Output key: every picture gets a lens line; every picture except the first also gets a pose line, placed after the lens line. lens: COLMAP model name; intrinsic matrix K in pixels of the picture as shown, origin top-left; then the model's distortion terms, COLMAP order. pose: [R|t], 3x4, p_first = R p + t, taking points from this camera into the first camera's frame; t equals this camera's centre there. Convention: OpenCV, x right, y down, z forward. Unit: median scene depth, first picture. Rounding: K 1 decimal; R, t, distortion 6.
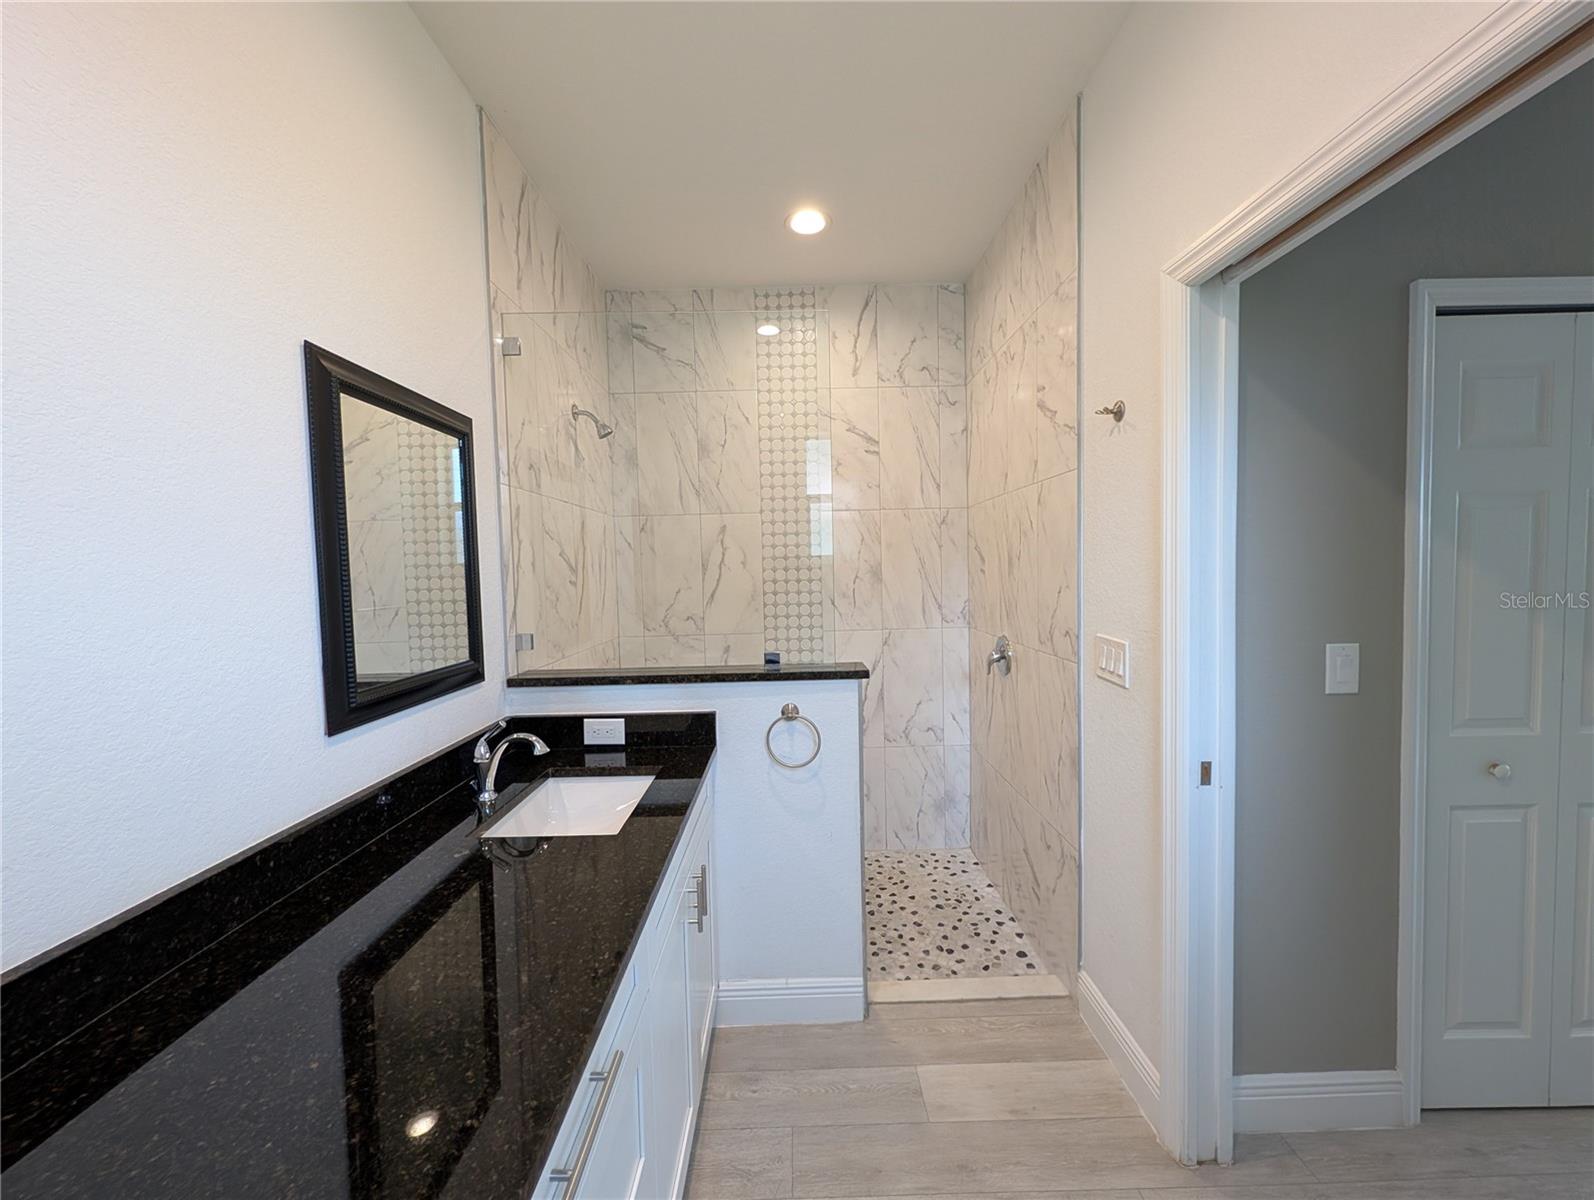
lens RADIAL K [[616.0, 0, 802.4], [0, 616.0, 593.9], [0, 0, 1]] dist [0.001941, 0.000486]
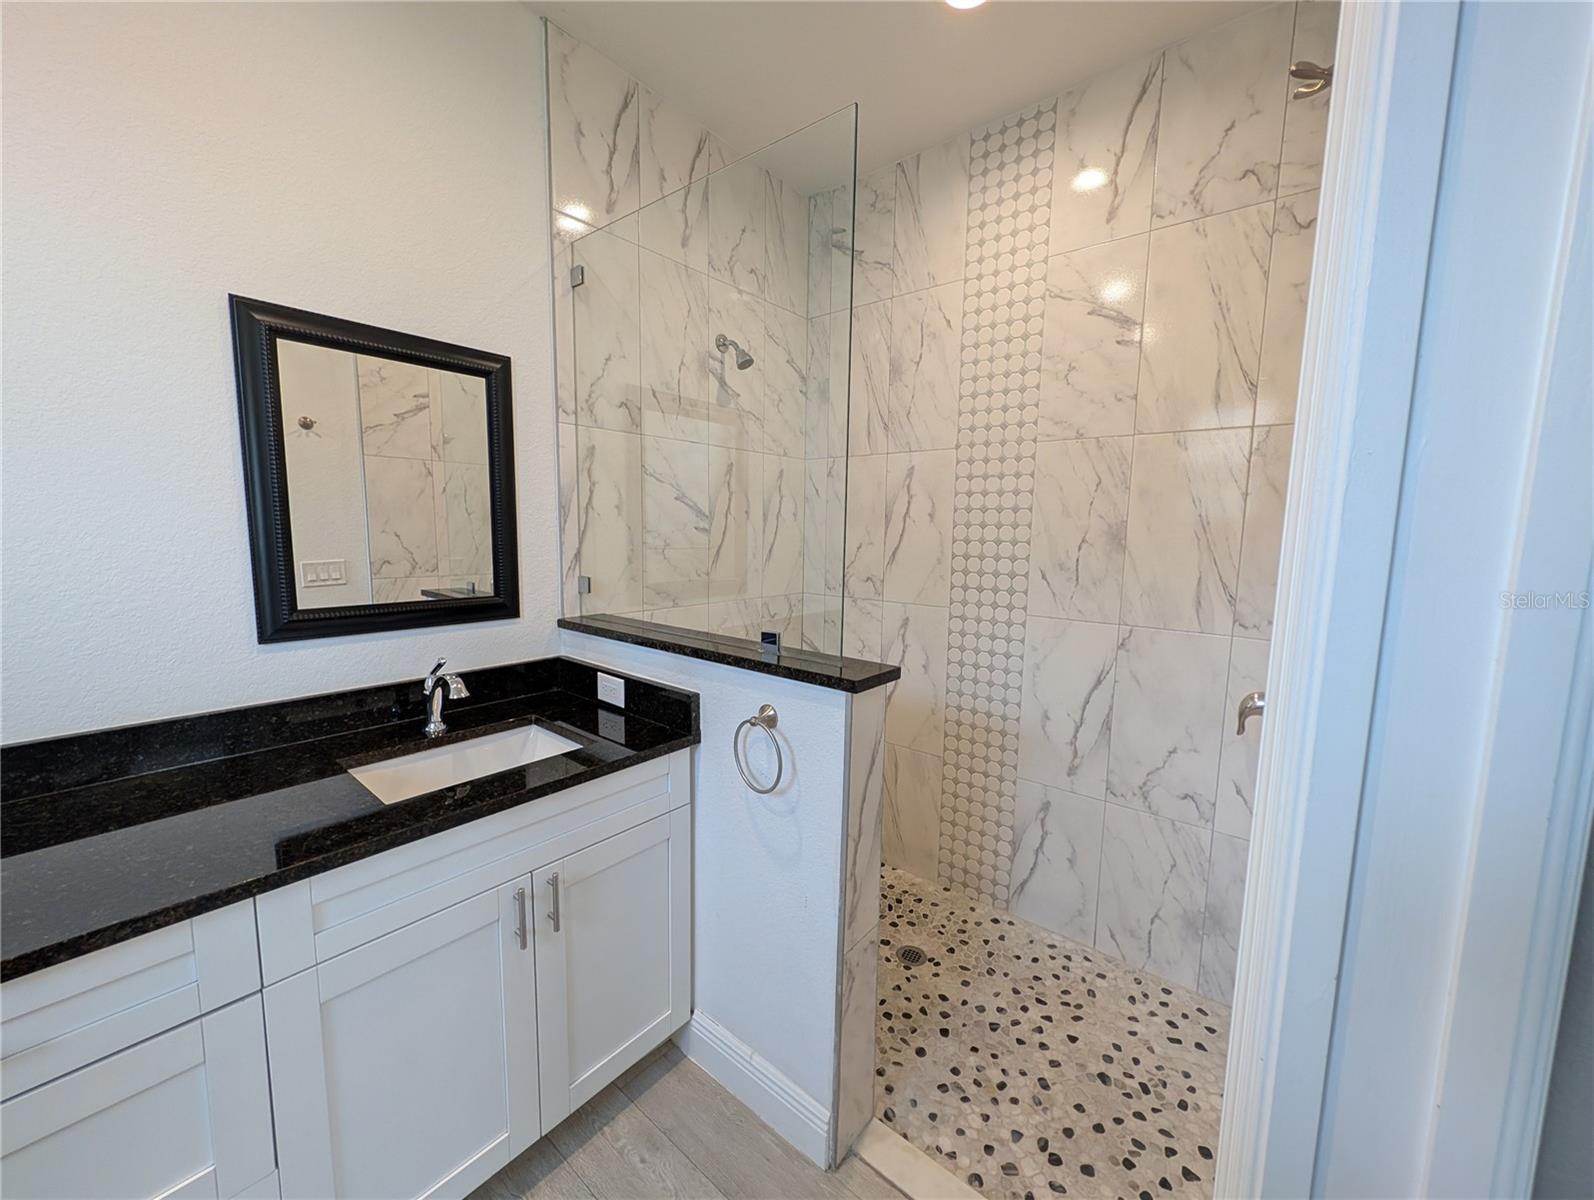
lens RADIAL K [[616.0, 0, 800.2], [0, 616.0, 595.7], [0, 0, 1]] dist [0.001941, 0.000486]
pose [[0.761993, 0.109036, -0.638340, 0.289500], [-0.061809, 0.993469, 0.095915, -0.013560], [0.644629, -0.033632, 0.763755, 0.299866]]
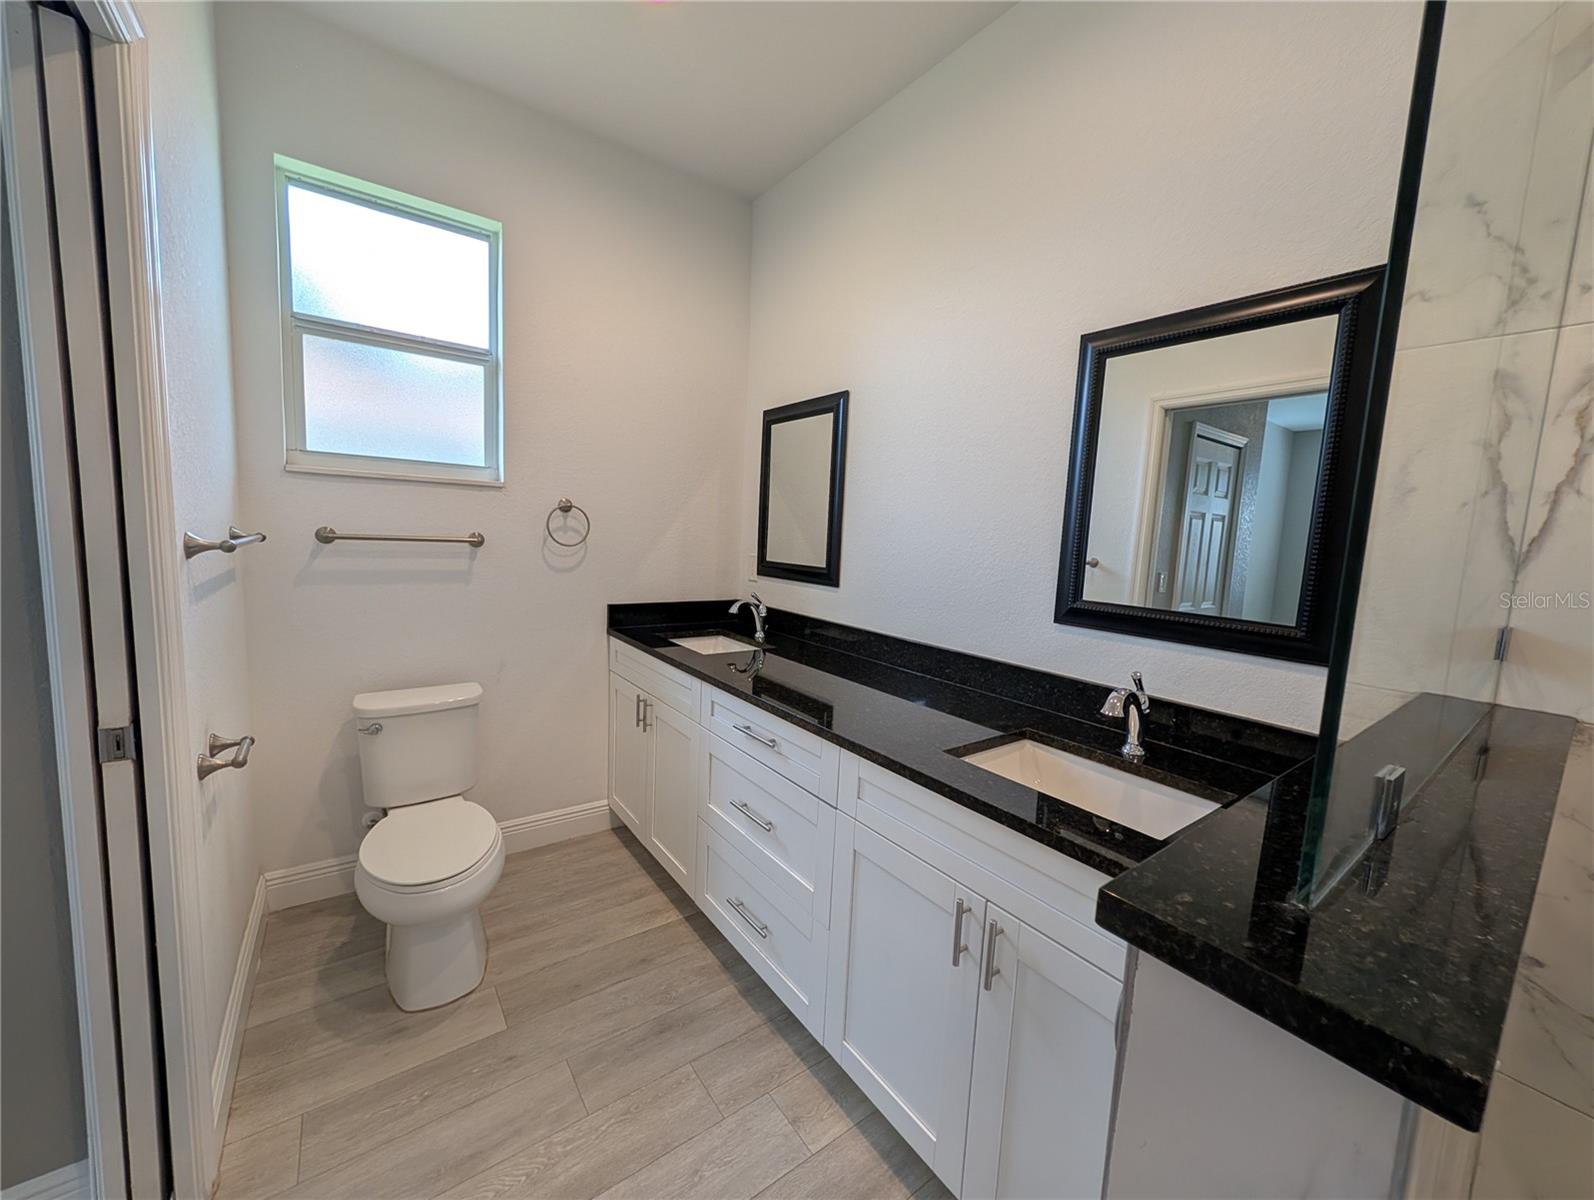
lens RADIAL K [[616.0, 0, 796.6], [0, 616.0, 600.5], [0, 0, 1]] dist [0.001941, 0.000486]
pose [[-0.811551, 0.050345, -0.582109, 0.202751], [-0.054704, 0.985357, 0.161487, -0.005000], [0.581715, 0.162899, -0.796914, 0.686655]]
